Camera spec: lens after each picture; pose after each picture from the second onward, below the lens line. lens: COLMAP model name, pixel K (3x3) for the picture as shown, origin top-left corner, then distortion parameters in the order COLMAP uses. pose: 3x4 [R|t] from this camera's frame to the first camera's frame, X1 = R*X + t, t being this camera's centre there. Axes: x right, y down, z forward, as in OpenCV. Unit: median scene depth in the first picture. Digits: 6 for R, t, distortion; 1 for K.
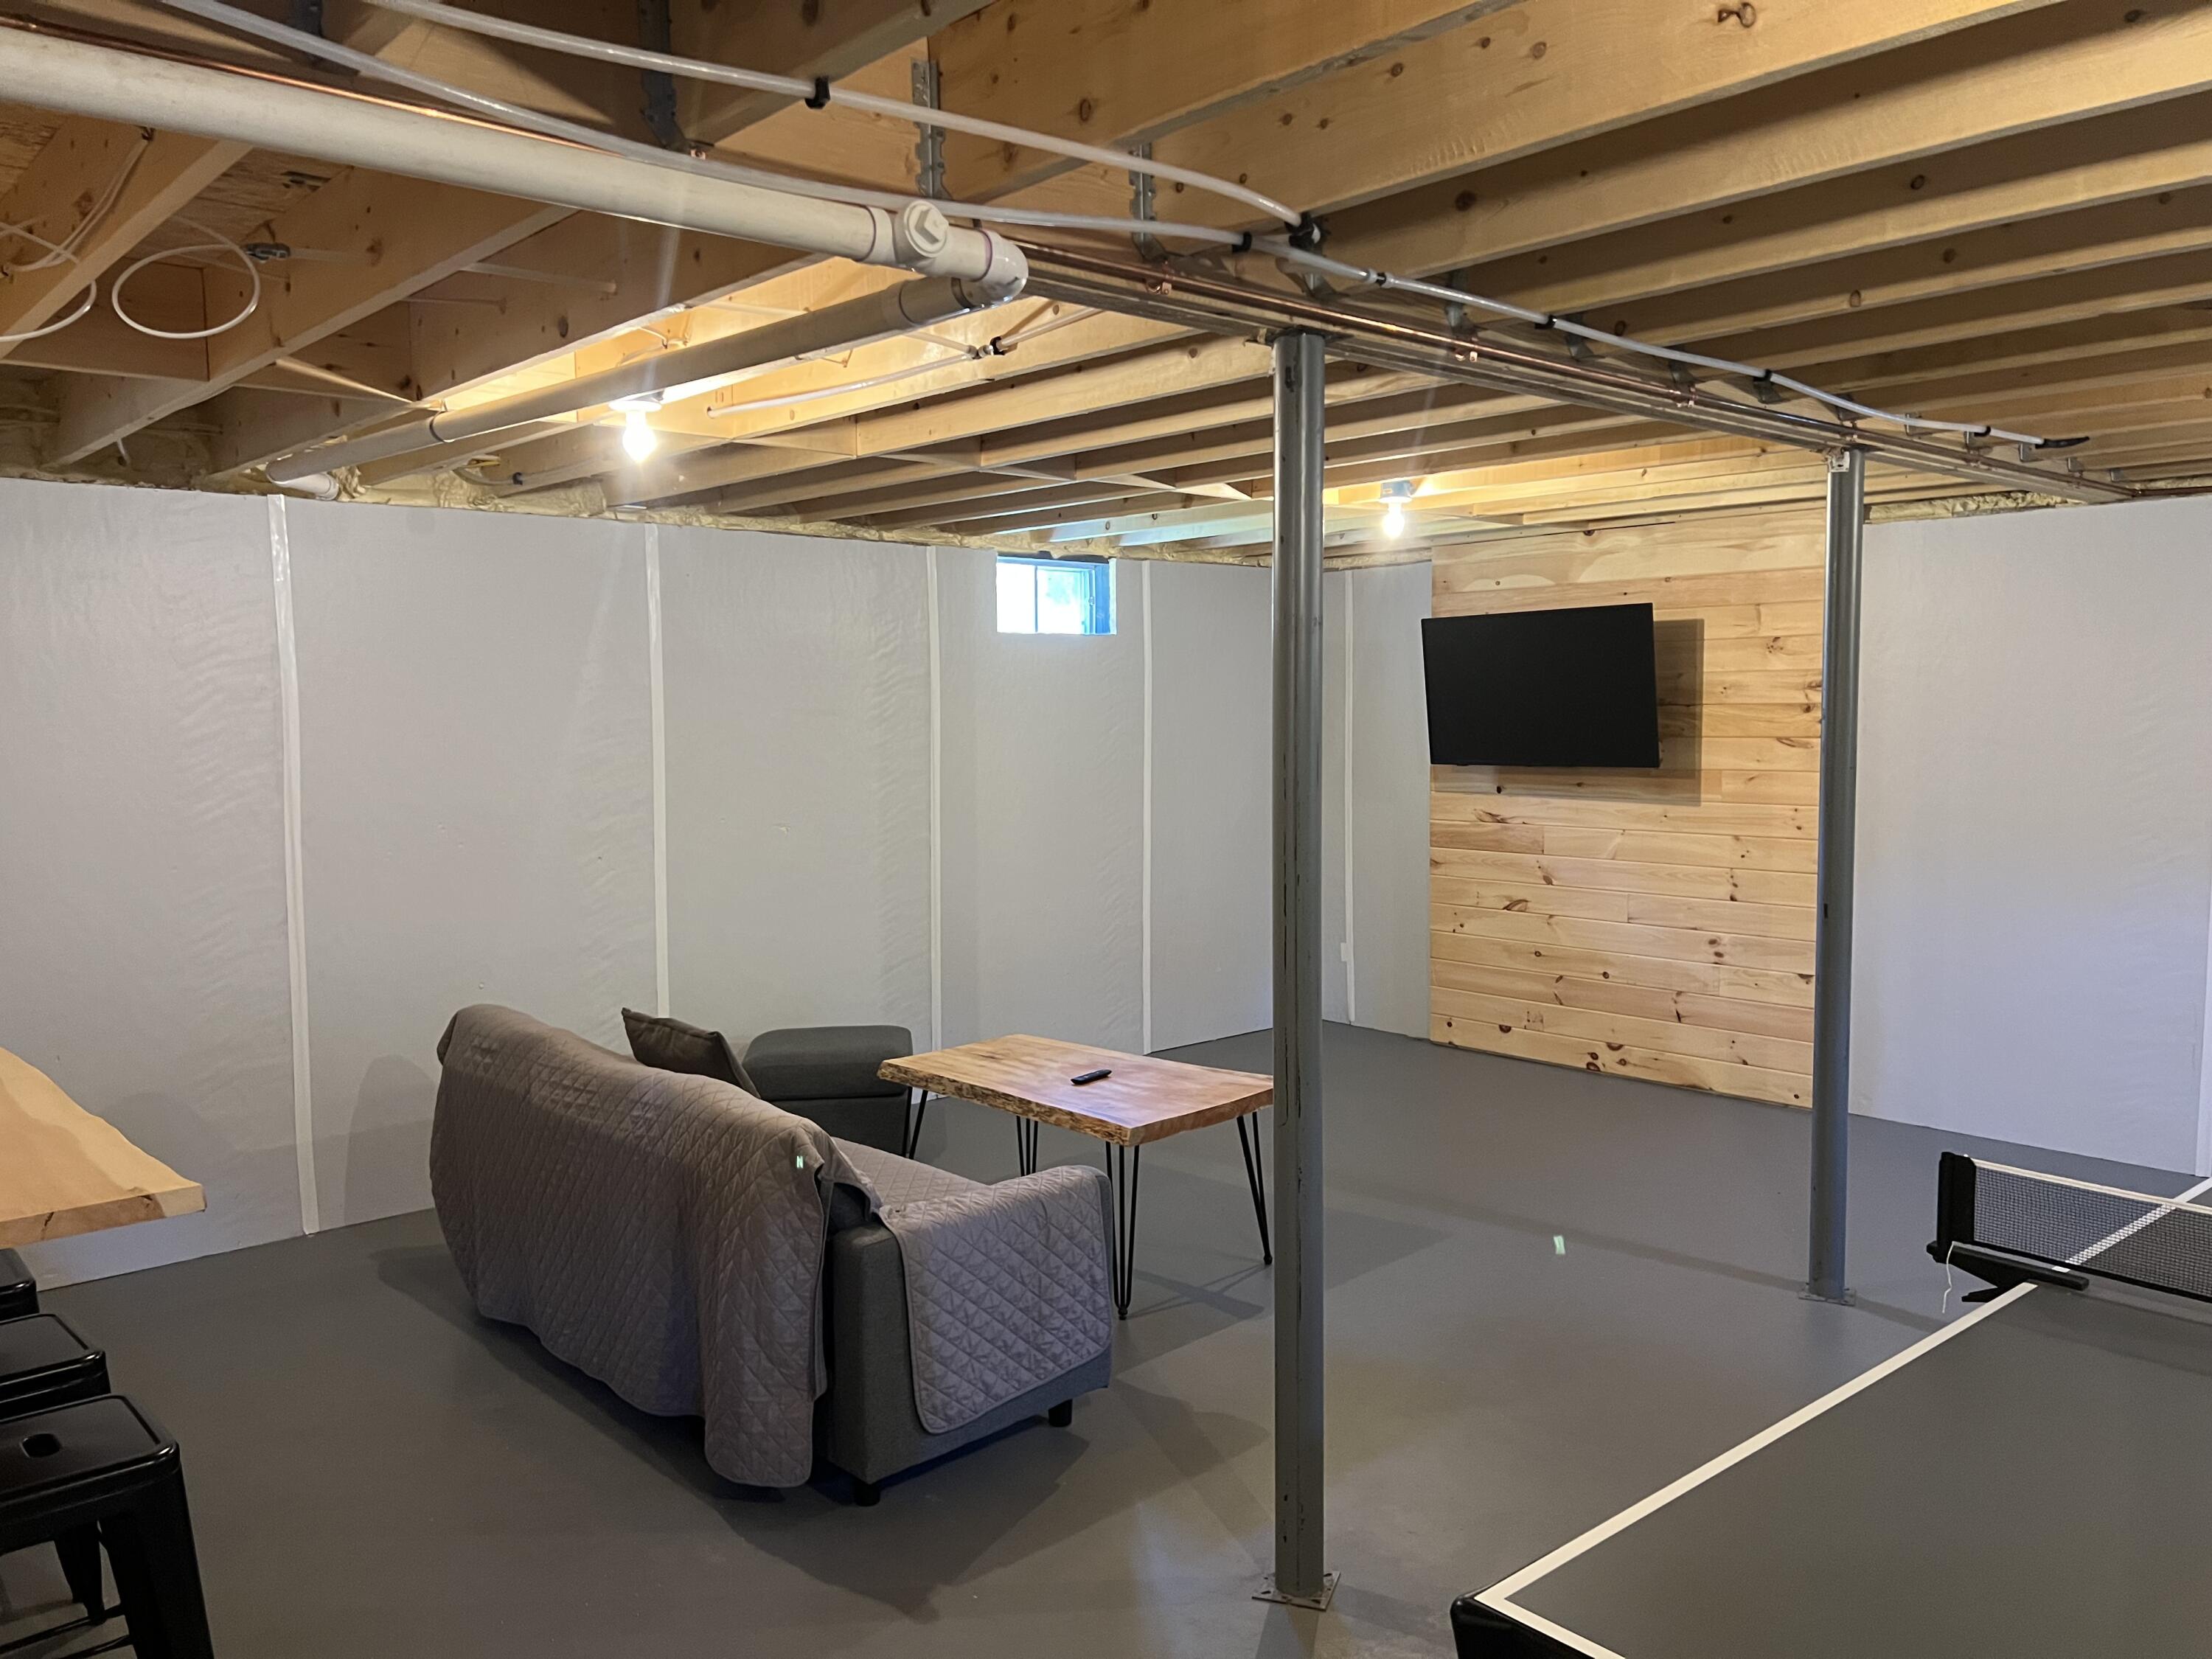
lens RADIAL K [[1669.4, 0, 1108.3], [0, 1669.4, 833.2], [0, 0, 1]] dist [0.038425, -0.000384]
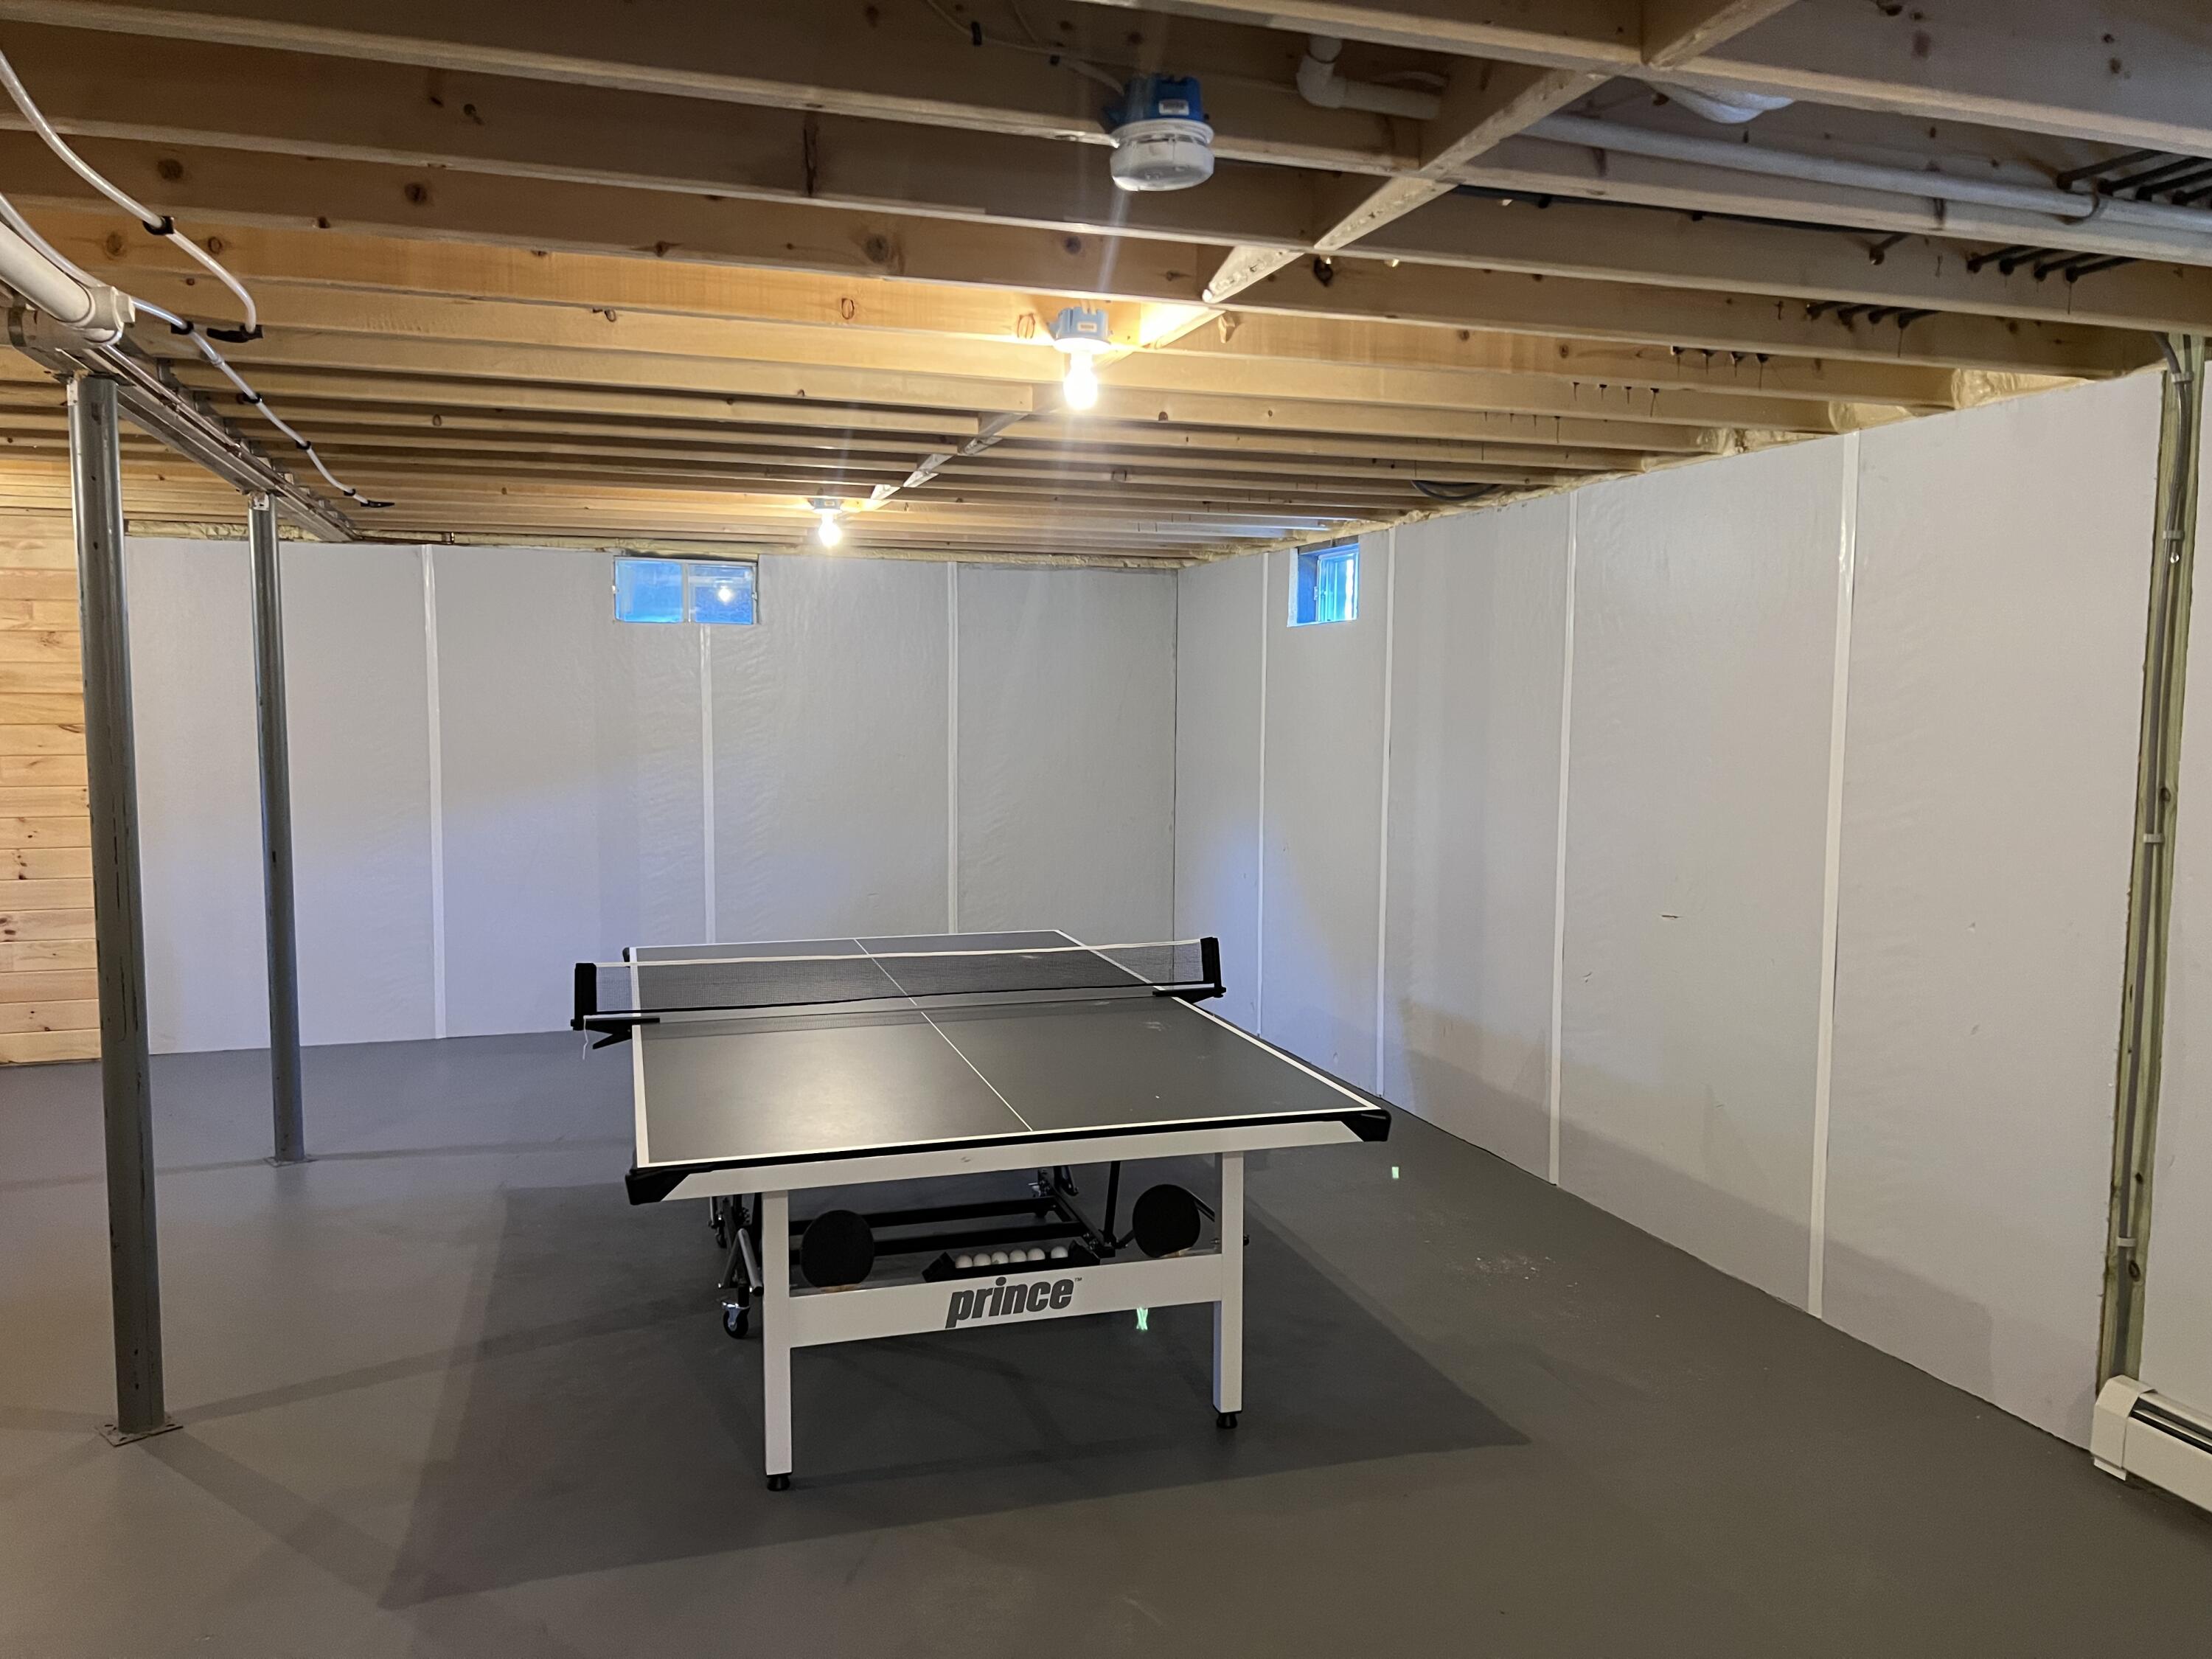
lens RADIAL K [[1669.4, 0, 1110.4], [0, 1669.4, 827.9], [0, 0, 1]] dist [0.038425, -0.000384]
pose [[0.407782, -0.067291, 0.910596, -0.343352], [0.068583, 0.996721, 0.042942, 0.009871], [-0.910500, 0.044941, 0.411060, -0.068765]]
